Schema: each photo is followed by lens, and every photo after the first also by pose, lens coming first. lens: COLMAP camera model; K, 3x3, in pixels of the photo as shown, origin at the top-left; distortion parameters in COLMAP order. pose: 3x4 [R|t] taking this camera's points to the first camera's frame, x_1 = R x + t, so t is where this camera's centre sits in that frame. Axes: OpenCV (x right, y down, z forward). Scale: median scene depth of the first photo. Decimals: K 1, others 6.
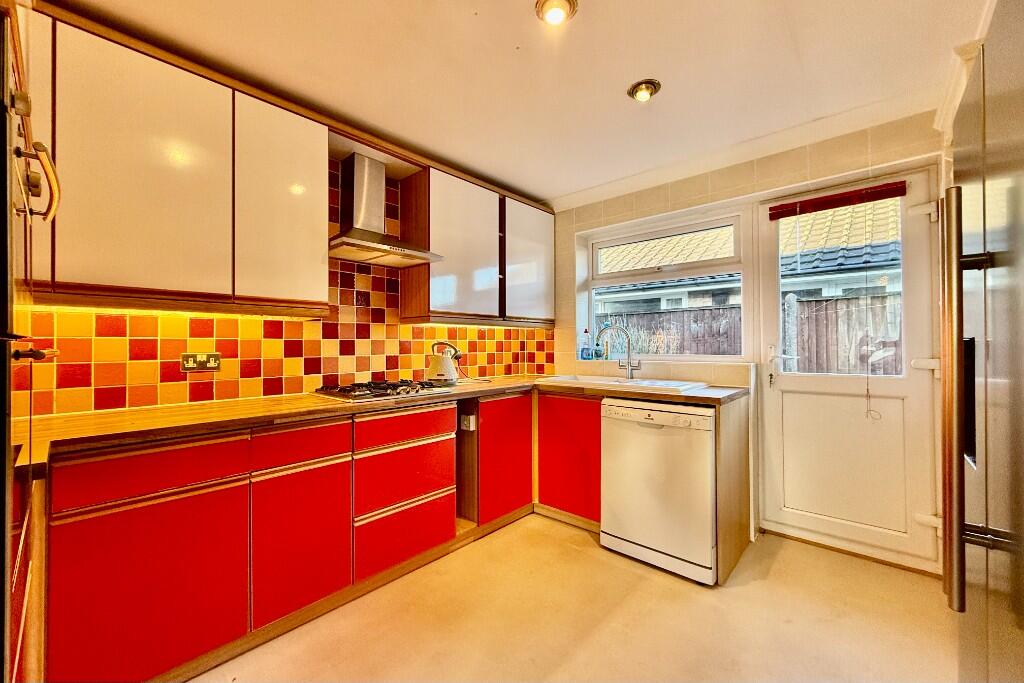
lens RADIAL K [[410.8, 0, 509.6], [0, 410.8, 338.4], [0, 0, 1]] dist [-0.000717, -0.000146]
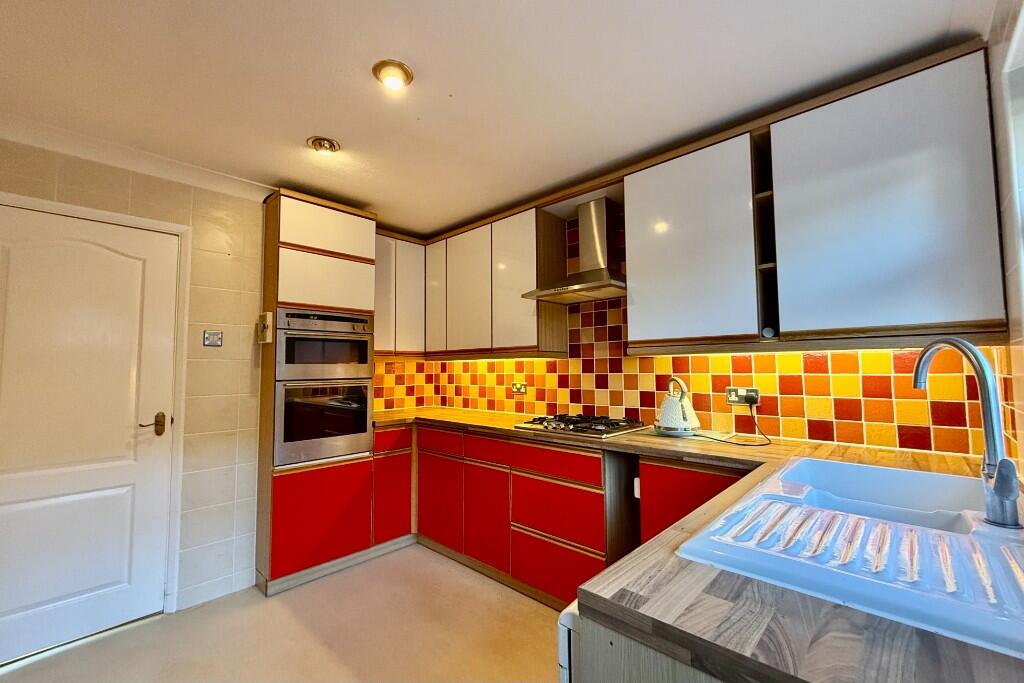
lens RADIAL K [[410.8, 0, 507.8], [0, 410.8, 343.6], [0, 0, 1]] dist [-0.000717, -0.000146]
pose [[-0.020173, -0.079262, -0.996650, 0.667633], [0.002369, 0.996846, -0.079325, 0.008291], [0.999794, -0.003961, -0.019922, 0.776385]]
